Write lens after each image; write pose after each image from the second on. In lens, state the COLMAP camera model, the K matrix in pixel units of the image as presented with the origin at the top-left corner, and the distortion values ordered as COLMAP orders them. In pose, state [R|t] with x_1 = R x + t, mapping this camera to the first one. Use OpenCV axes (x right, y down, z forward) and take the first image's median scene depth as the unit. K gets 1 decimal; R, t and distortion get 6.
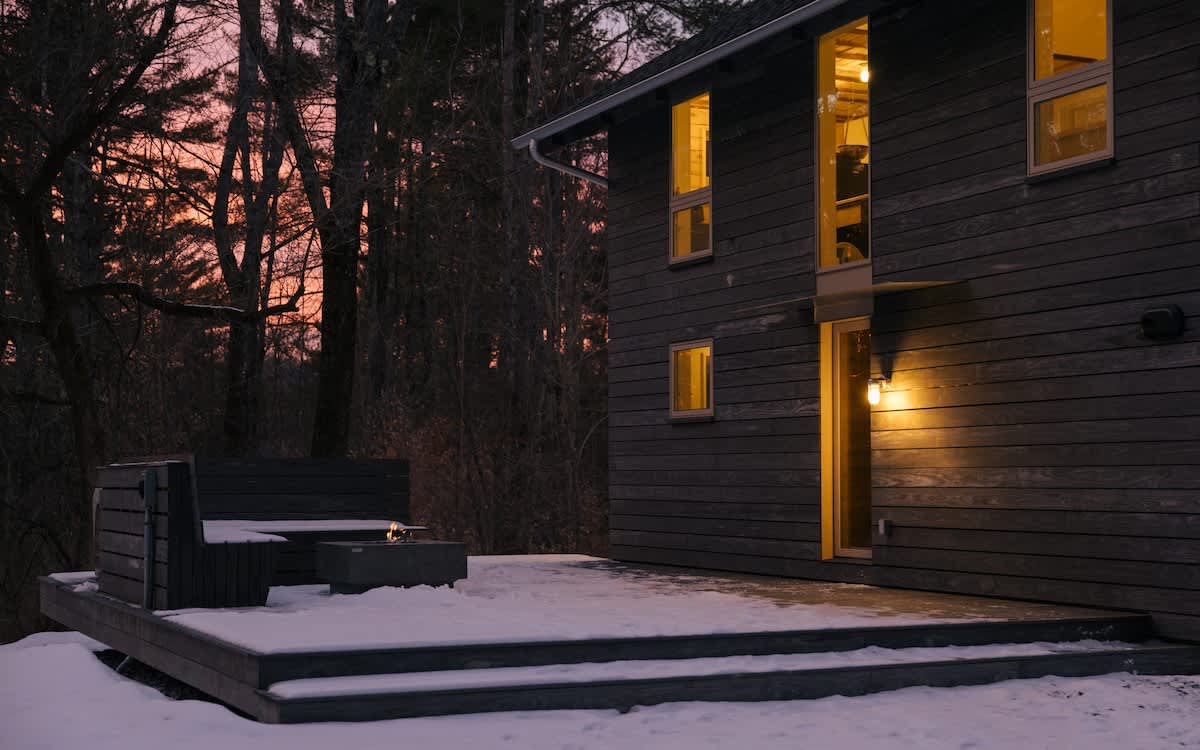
lens RADIAL K [[1783.1, 0, 597.9], [0, 1783.1, 383.4], [0, 0, 1]] dist [-0.003070, 0.000000]
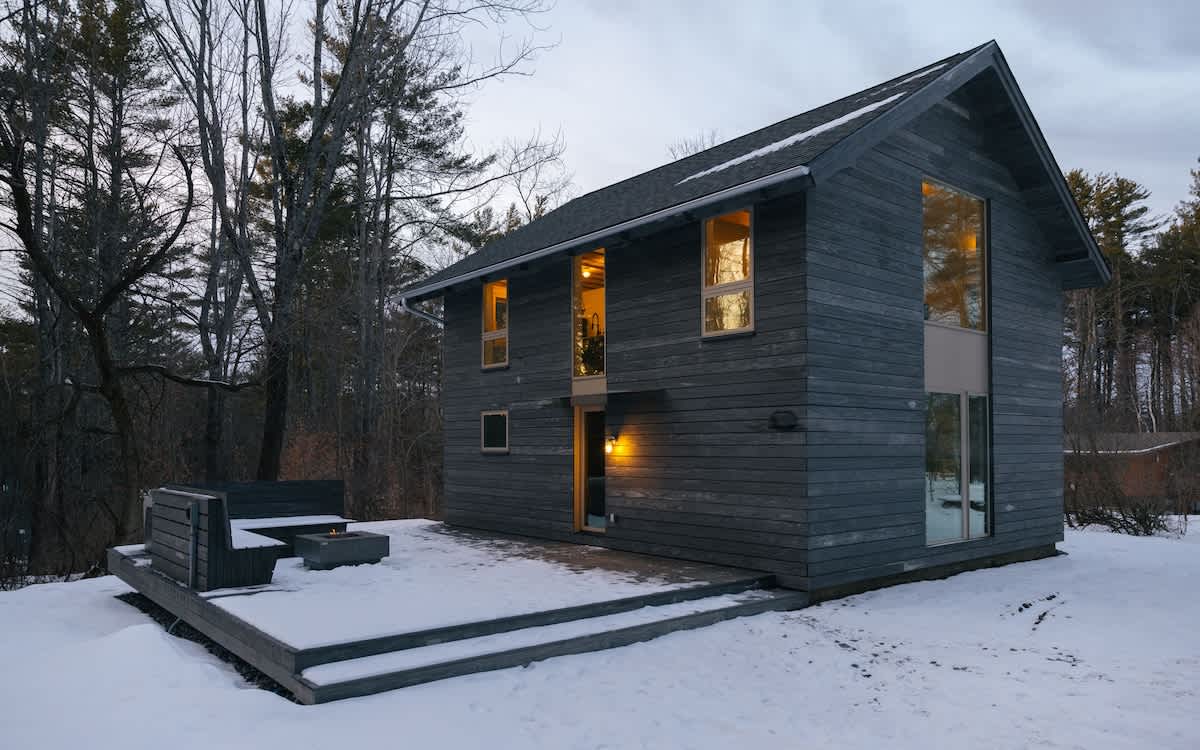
lens RADIAL K [[817.2, 0, 596.8], [0, 817.2, 406.1], [0, 0, 1]] dist [-0.006928, 0.000512]
pose [[0.966365, 0.010593, 0.256955, -0.084288], [-0.012192, 0.999915, 0.004630, -0.043536], [-0.256884, -0.007607, 0.966412, 0.180056]]
